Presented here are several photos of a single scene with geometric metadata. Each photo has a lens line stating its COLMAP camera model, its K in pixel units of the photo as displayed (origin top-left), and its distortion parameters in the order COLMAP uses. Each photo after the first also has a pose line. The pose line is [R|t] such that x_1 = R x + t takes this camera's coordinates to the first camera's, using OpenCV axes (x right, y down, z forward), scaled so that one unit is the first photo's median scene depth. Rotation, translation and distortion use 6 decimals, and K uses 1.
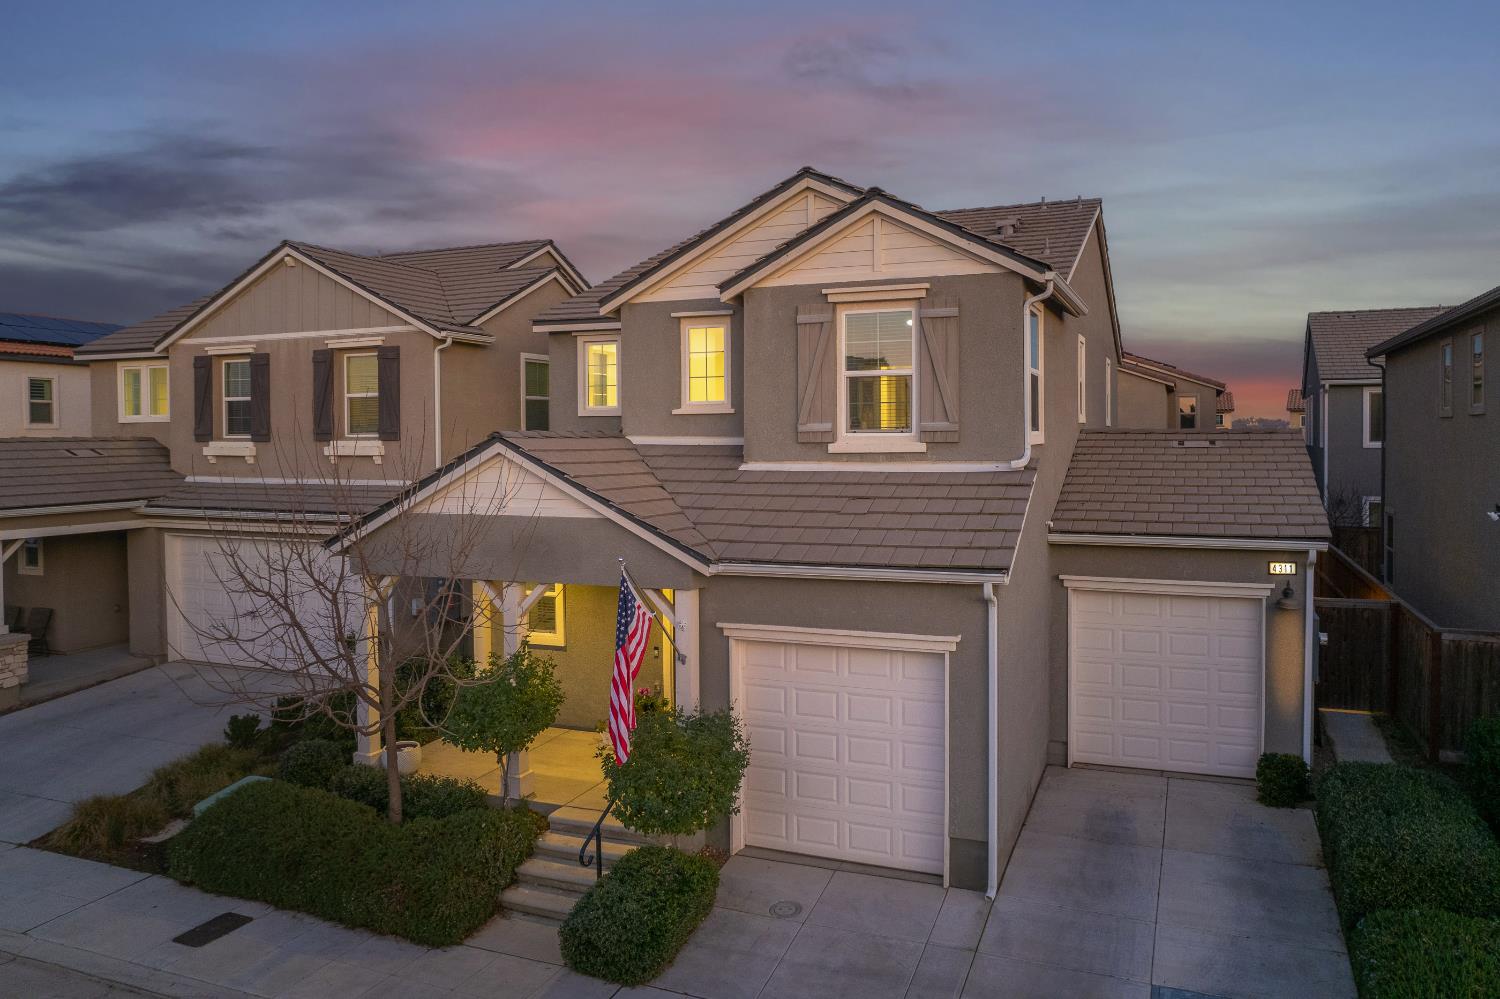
lens RADIAL K [[972.3, 0, 774.9], [0, 972.3, 503.6], [0, 0, 1]] dist [-0.052349, 0.037492]
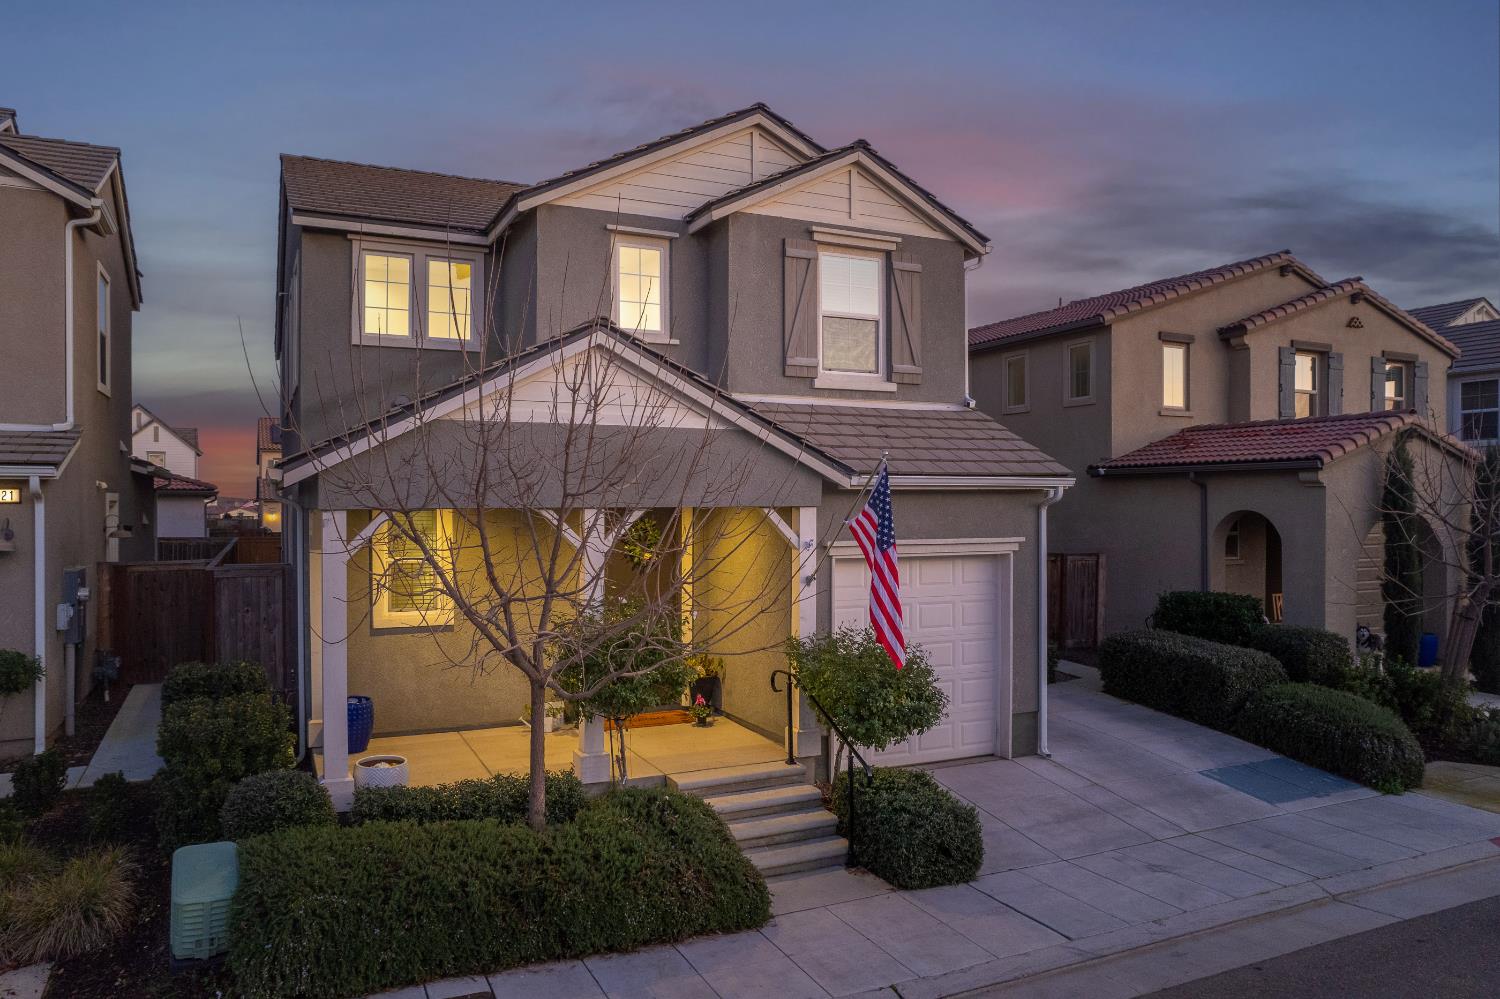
lens RADIAL K [[987.5, 0, 747.7], [0, 987.5, 541.0], [0, 0, 1]] dist [-0.036733, 0.003009]
pose [[0.706678, -0.022208, 0.707186, -0.730786], [0.037891, 0.999261, -0.006483, 0.112920], [-0.706520, 0.031378, 0.706998, 0.323637]]
